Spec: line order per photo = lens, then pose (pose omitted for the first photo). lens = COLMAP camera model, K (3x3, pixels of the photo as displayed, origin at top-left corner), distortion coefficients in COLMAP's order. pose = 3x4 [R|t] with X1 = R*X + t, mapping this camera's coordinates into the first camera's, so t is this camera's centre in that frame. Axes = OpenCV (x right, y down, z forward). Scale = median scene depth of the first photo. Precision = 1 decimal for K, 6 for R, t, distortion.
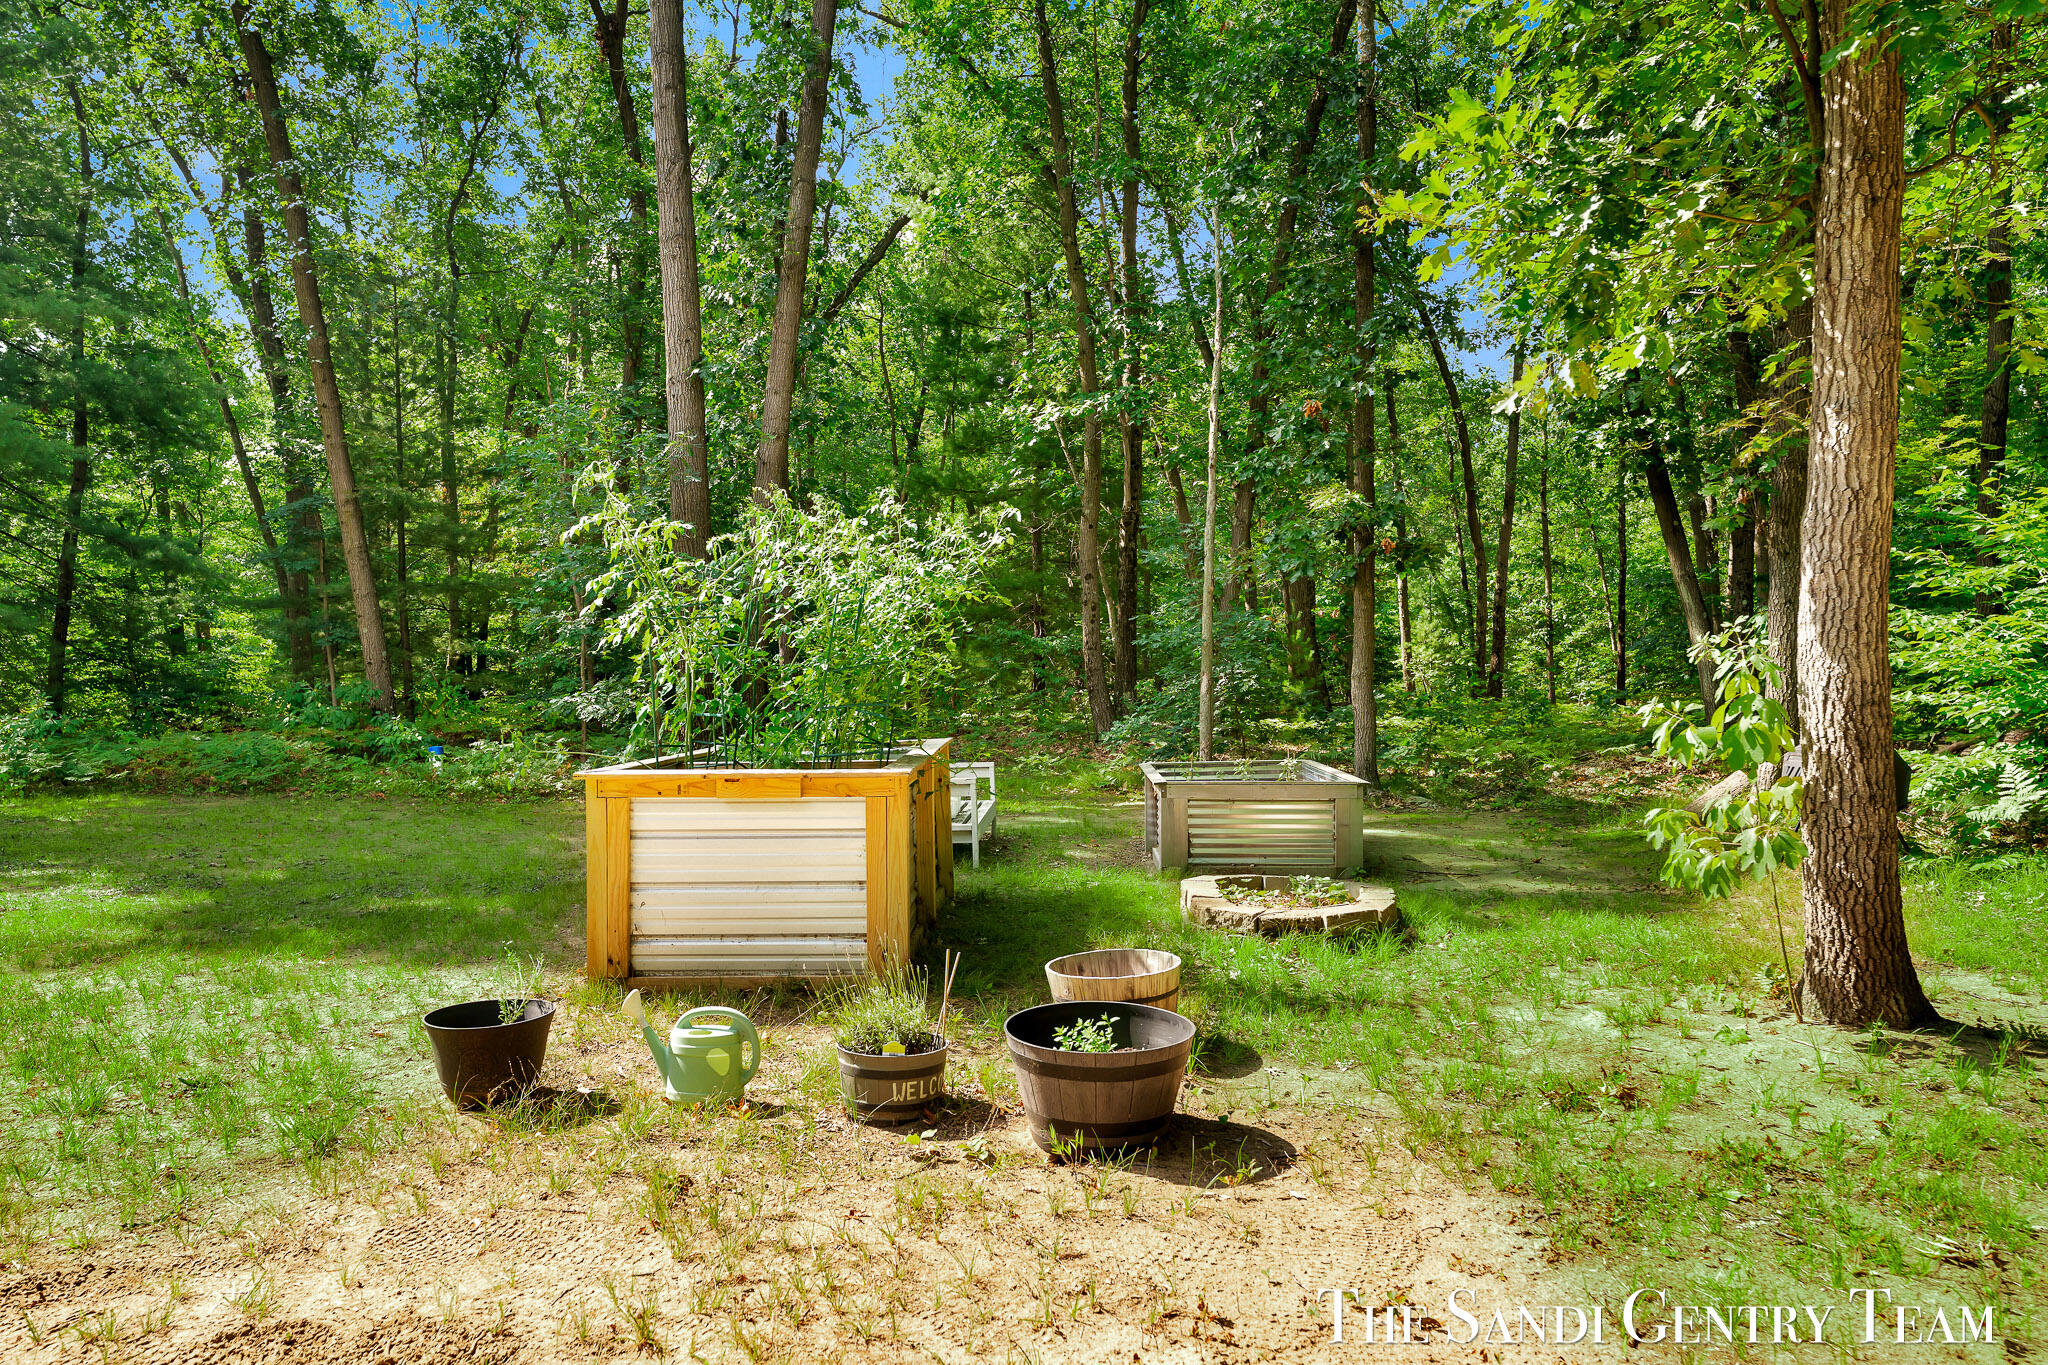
lens RADIAL K [[1361.8, 0, 1019.5], [0, 1361.8, 694.7], [0, 0, 1]] dist [0.002035, 0.001873]
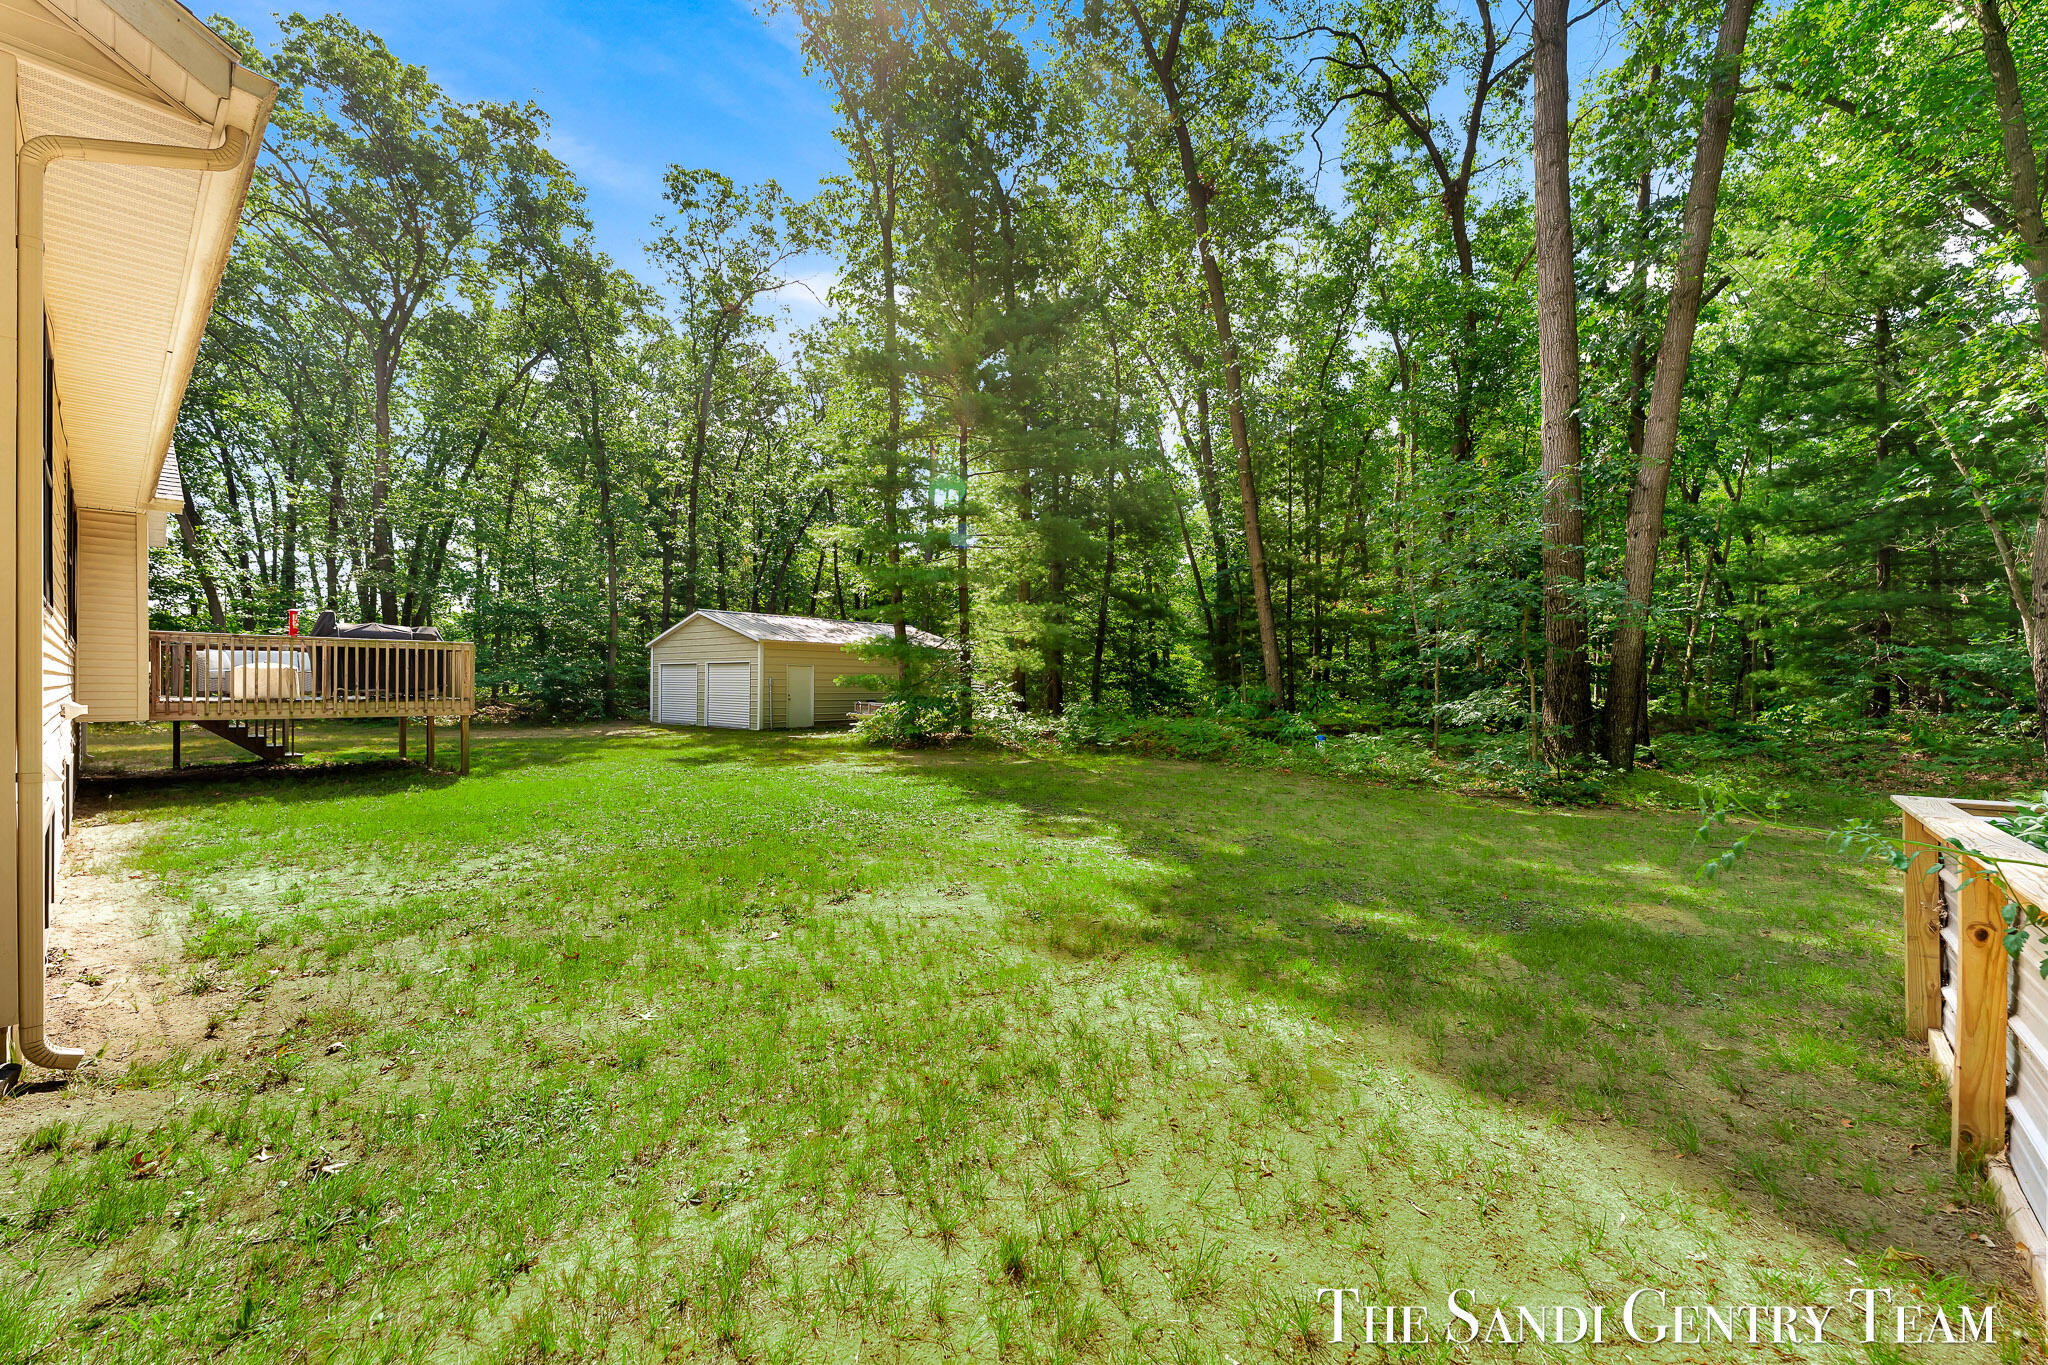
lens RADIAL K [[820.7, 0, 1016.7], [0, 820.7, 686.0], [0, 0, 1]] dist [-0.001121, 0.000020]
pose [[0.755457, 0.018478, -0.654937, -0.102640], [-0.026090, 0.999658, -0.001890, -0.001668], [0.654678, 0.018515, 0.755681, 0.151804]]
